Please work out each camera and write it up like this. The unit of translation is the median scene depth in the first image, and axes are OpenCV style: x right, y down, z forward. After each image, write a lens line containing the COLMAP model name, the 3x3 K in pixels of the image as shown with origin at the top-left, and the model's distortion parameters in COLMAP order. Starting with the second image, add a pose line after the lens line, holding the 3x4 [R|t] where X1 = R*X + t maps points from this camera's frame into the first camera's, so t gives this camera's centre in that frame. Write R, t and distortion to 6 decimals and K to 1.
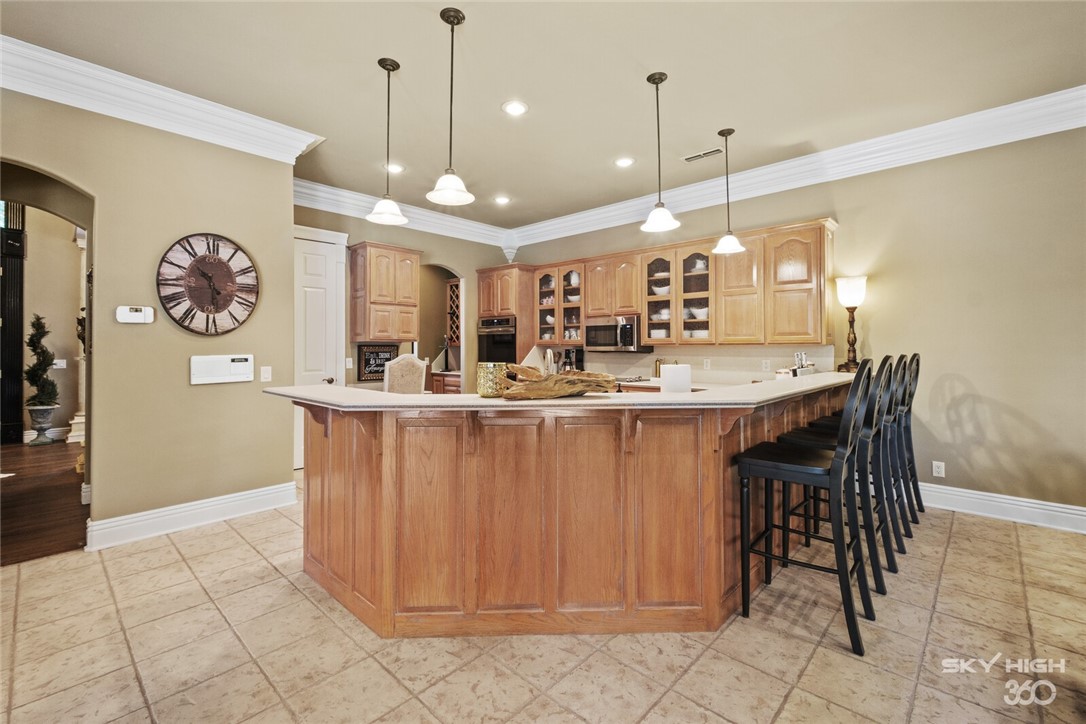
lens RADIAL K [[471.2, 0, 542.3], [0, 471.2, 339.4], [0, 0, 1]] dist [0.014226, -0.001939]
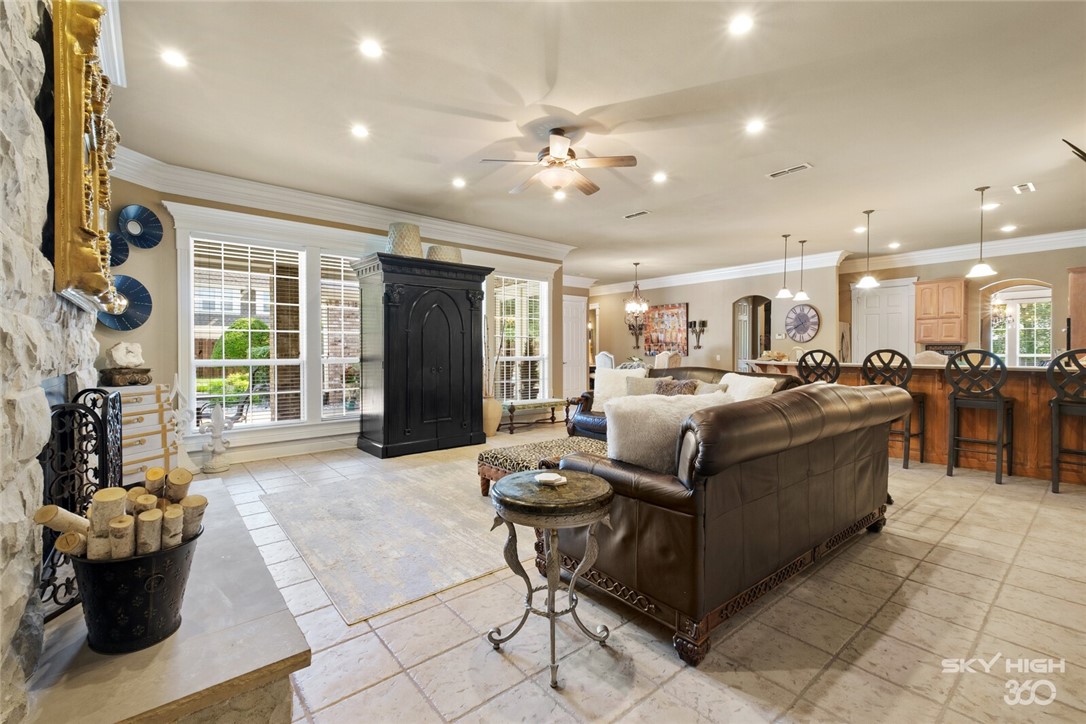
lens RADIAL K [[471.2, 0, 541.9], [0, 471.2, 354.0], [0, 0, 1]] dist [0.014226, -0.001939]
pose [[-0.119282, 0.012429, -0.992783, 1.331376], [0.018914, 0.999769, 0.010244, 0.001054], [0.992680, -0.017555, -0.119489, -0.088859]]
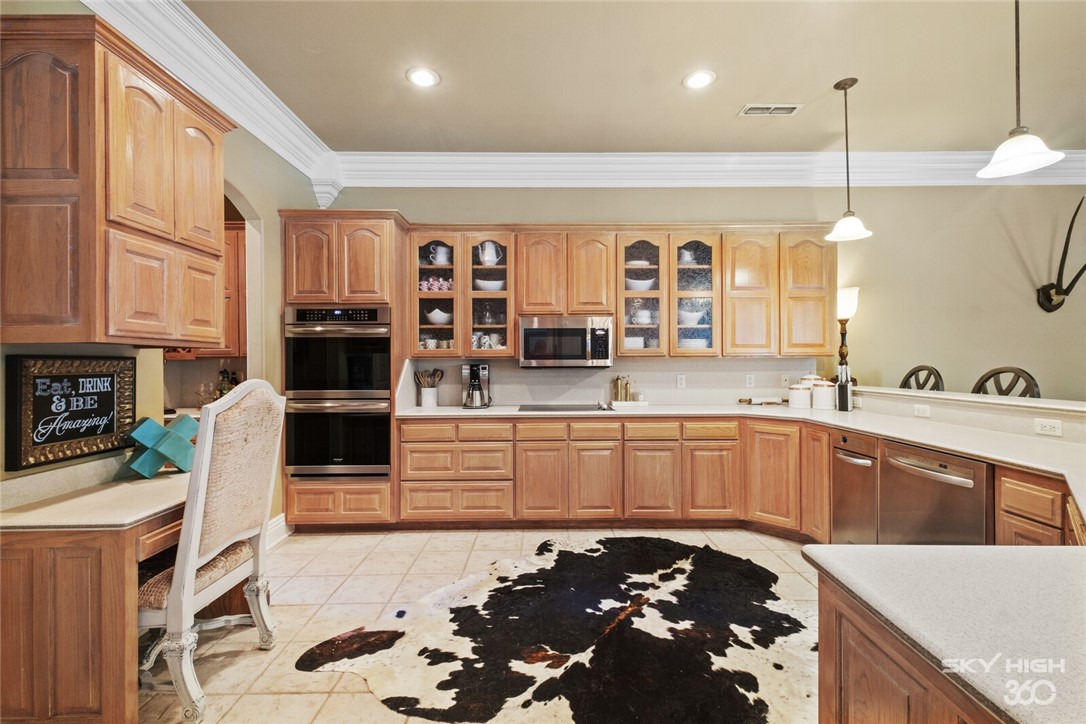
lens RADIAL K [[471.2, 0, 544.0], [0, 471.2, 362.7], [0, 0, 1]] dist [0.014226, -0.001939]
pose [[0.718951, -0.003695, 0.695051, -0.351870], [-0.007314, 0.999890, 0.012881, 0.010418], [-0.695022, -0.014345, 0.718845, 0.525717]]
